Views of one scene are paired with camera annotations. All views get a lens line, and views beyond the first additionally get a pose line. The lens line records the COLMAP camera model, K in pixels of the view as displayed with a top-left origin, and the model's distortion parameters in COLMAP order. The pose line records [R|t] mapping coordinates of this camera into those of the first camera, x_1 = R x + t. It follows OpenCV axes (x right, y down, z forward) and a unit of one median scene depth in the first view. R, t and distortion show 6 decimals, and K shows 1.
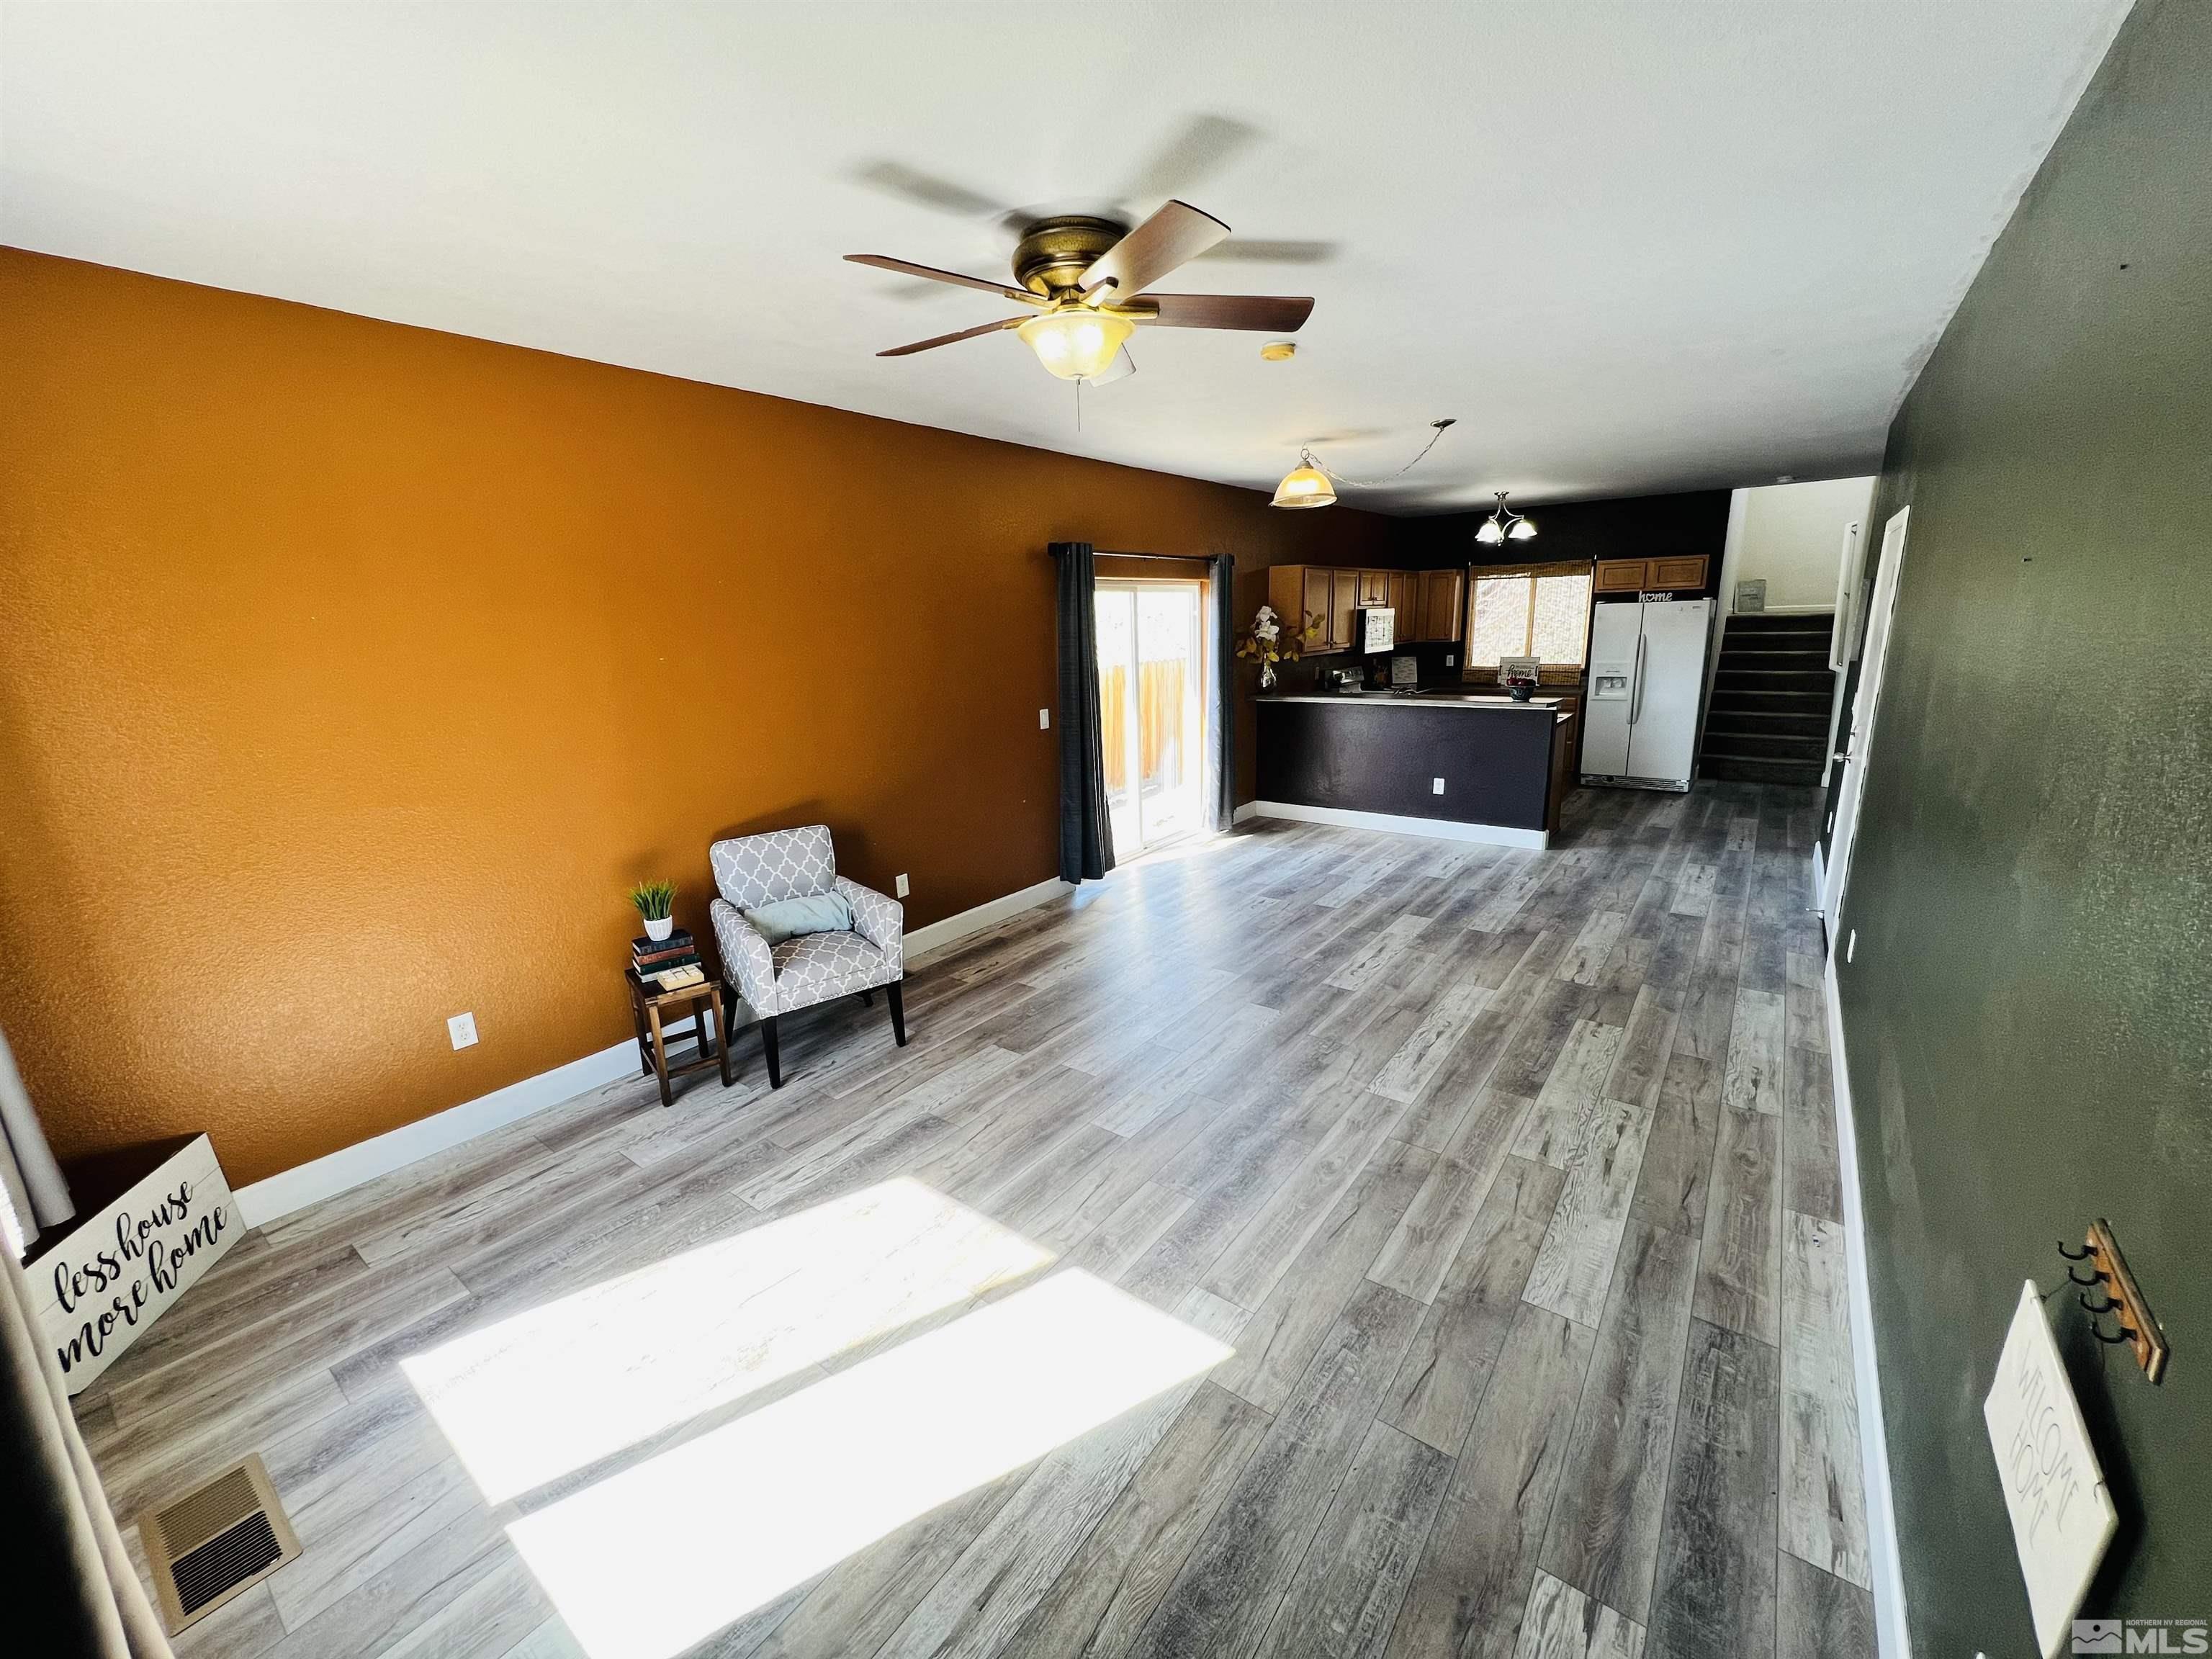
lens RADIAL K [[881.9, 0, 1103.5], [0, 881.9, 831.5], [0, 0, 1]] dist [-0.001773, 0.000299]
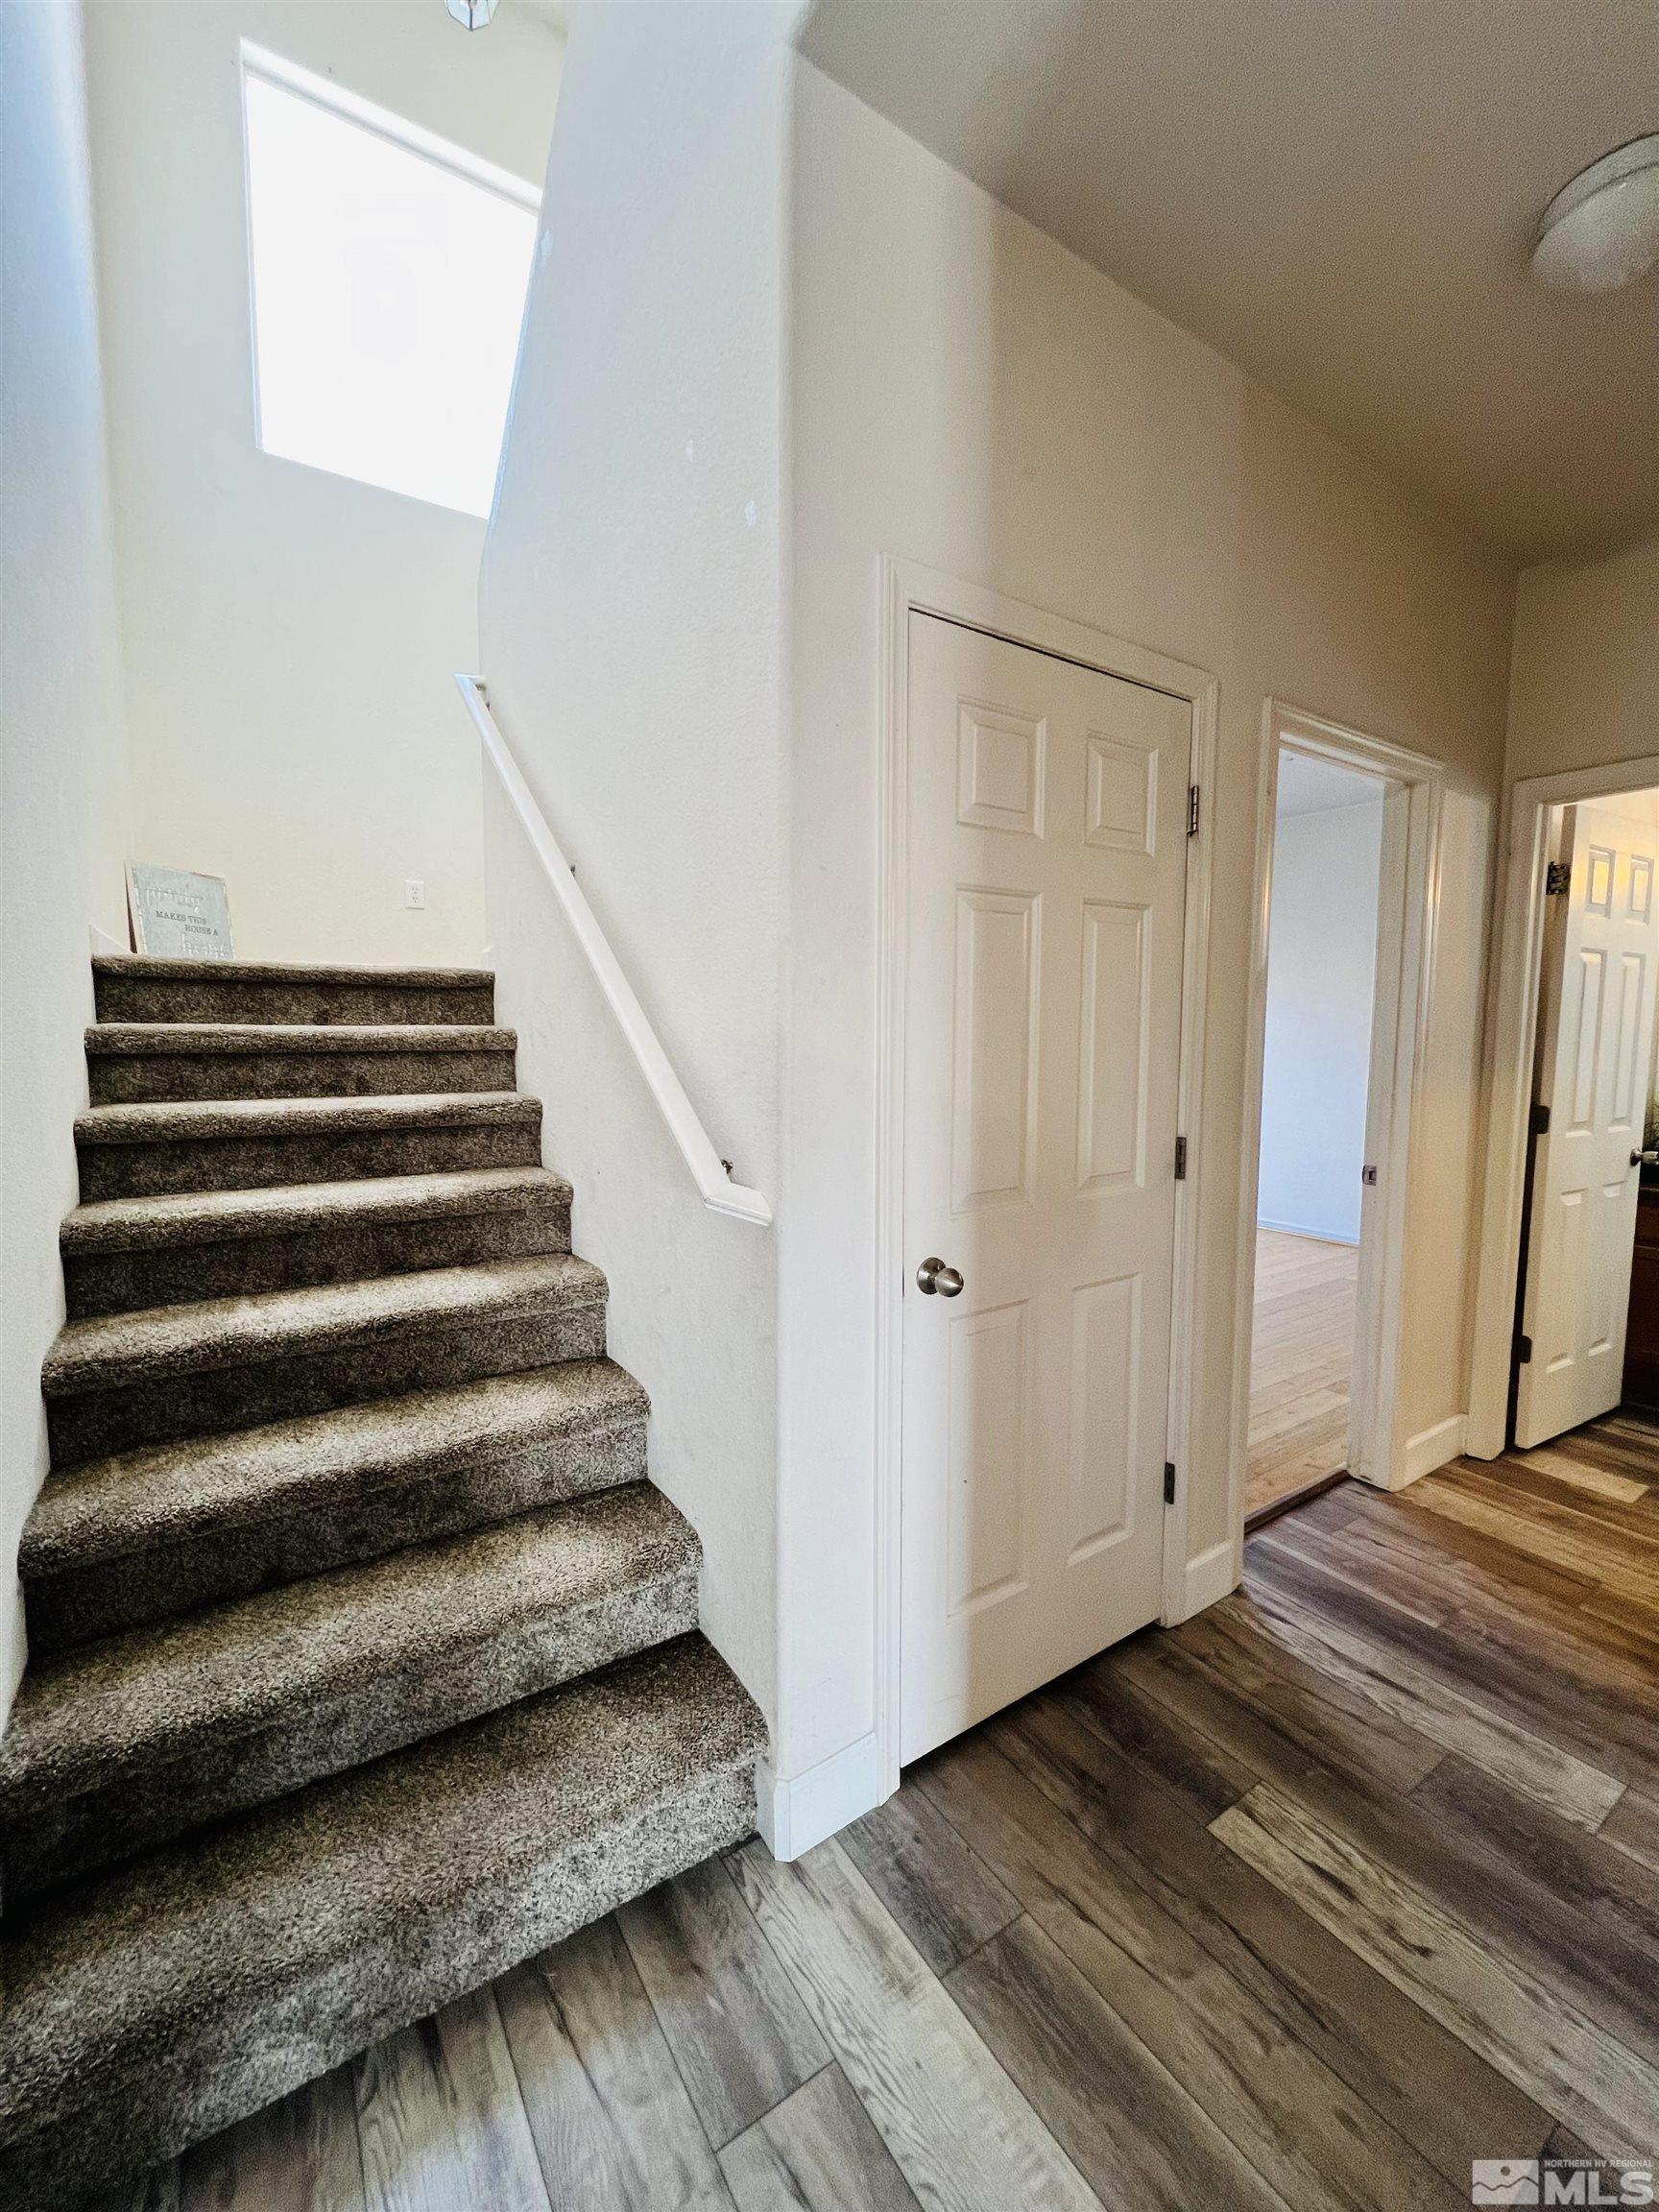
lens RADIAL K [[881.9, 0, 829.5], [0, 881.9, 1106.0], [0, 0, 1]] dist [-0.001773, 0.000299]
pose [[0.330246, -0.048920, 0.942626, 1.369282], [0.208303, 0.977812, -0.022233, -0.398197], [-0.920623, 0.203694, 0.333109, 1.868955]]
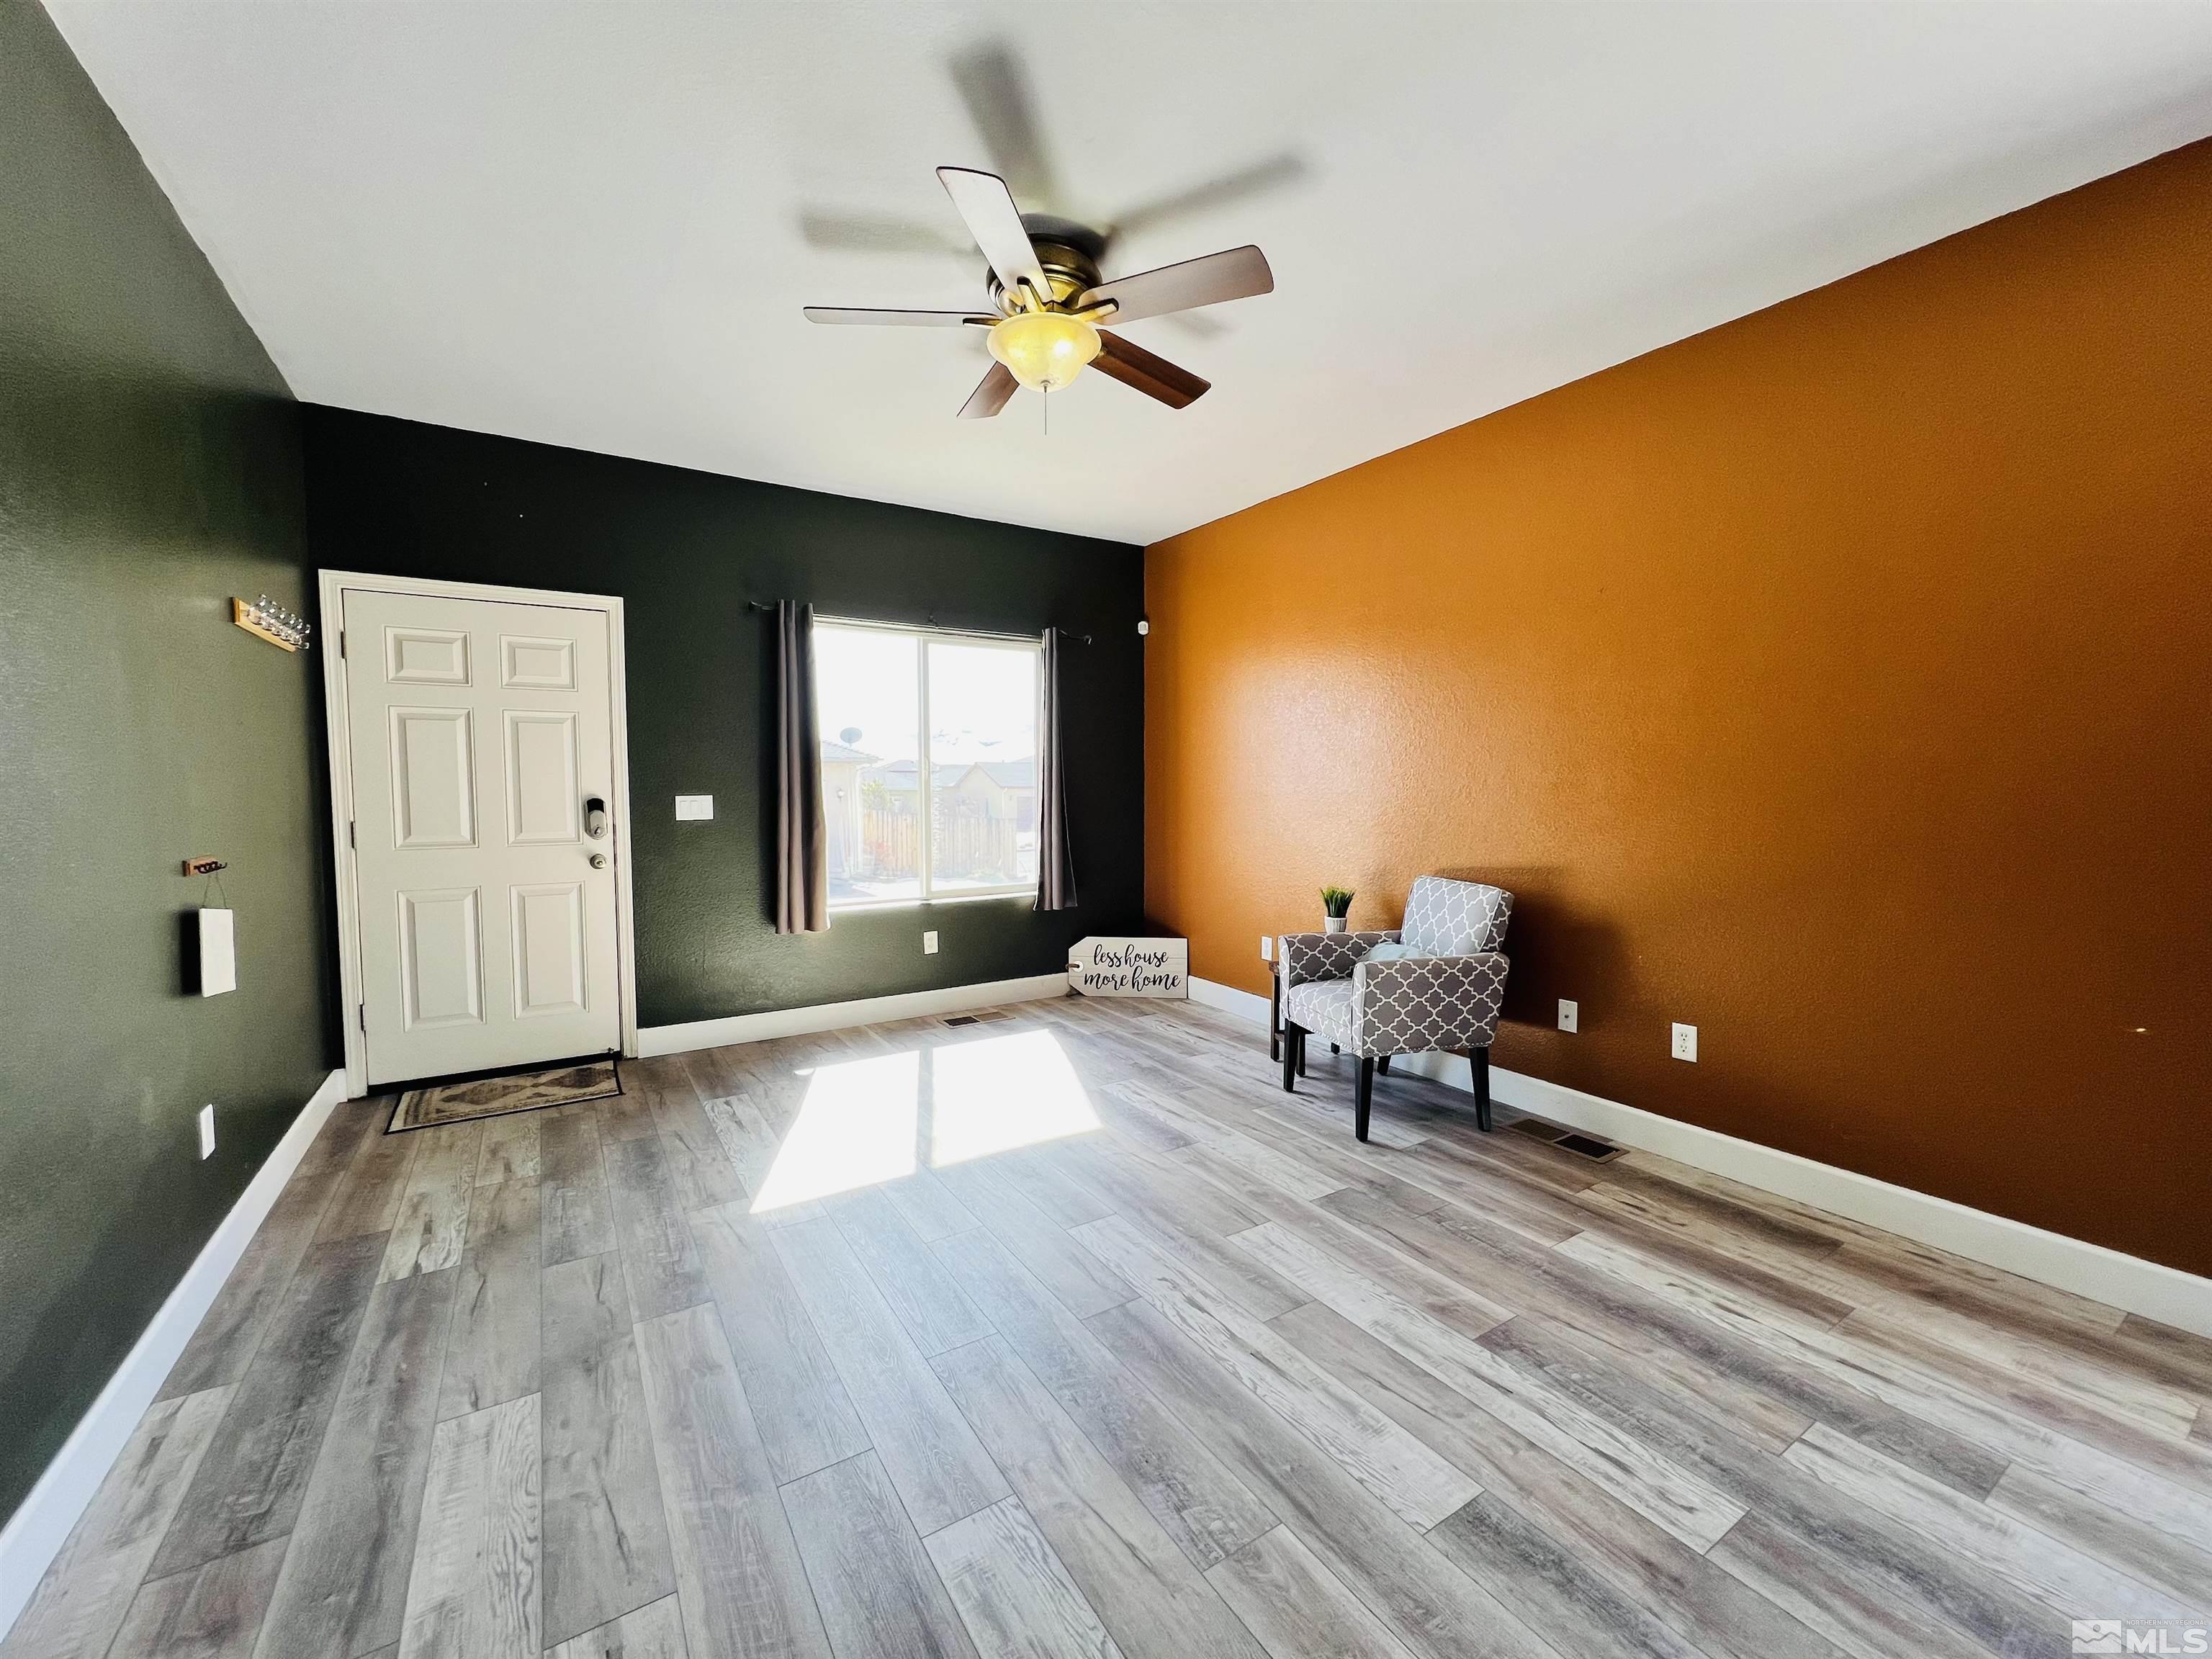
lens RADIAL K [[878.2, 0, 1103.7], [0, 878.2, 840.6], [0, 0, 1]] dist [-0.000298, 0.000047]
pose [[-0.348134, 0.093536, -0.932767, 0.571750], [-0.209624, 0.962047, 0.174709, -0.116760], [0.913707, 0.256352, -0.315314, 0.914774]]
